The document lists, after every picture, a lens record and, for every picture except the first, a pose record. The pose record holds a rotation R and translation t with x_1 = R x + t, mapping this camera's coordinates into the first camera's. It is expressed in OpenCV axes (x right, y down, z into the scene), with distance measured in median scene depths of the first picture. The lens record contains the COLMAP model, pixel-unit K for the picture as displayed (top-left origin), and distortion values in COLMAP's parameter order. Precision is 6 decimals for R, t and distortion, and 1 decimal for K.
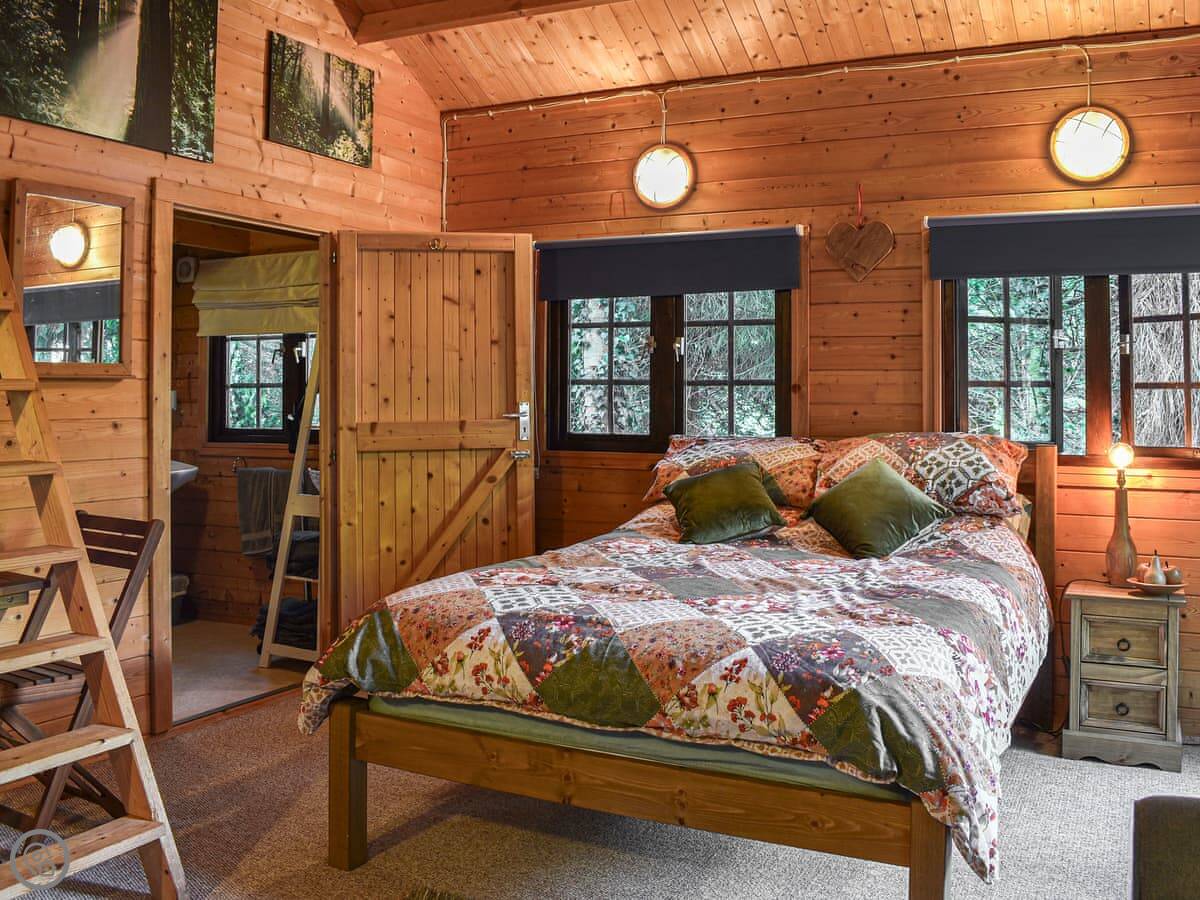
lens RADIAL K [[1131.7, 0, 650.3], [0, 1131.7, 402.9], [0, 0, 1]] dist [-0.086590, 0.002140]
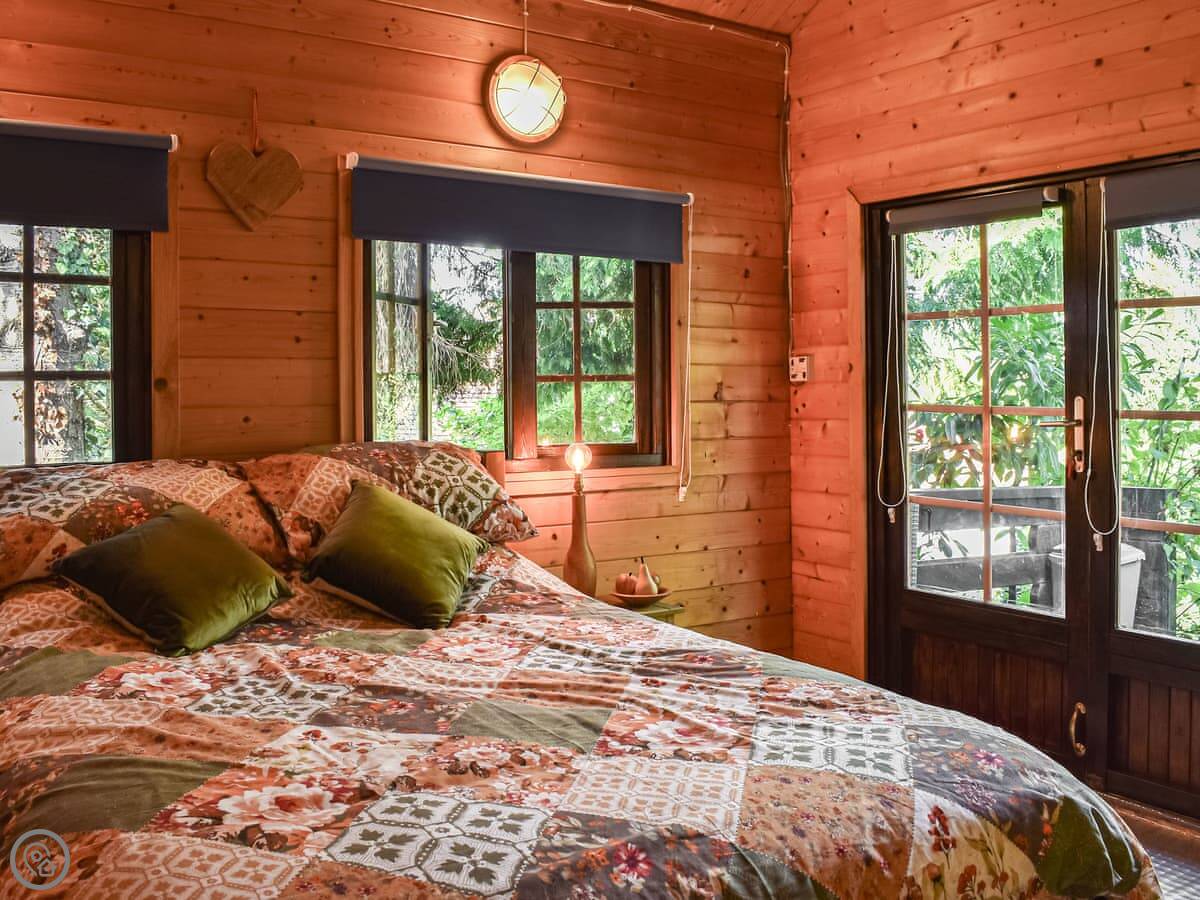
lens RADIAL K [[1131.7, 0, 650.3], [0, 1131.7, 402.9], [0, 0, 1]] dist [-0.086590, 0.002140]
pose [[0.499838, -0.021456, 0.865853, -0.311345], [0.014716, 0.999759, 0.016279, -0.009379], [-0.865994, 0.004605, 0.500033, 0.472440]]
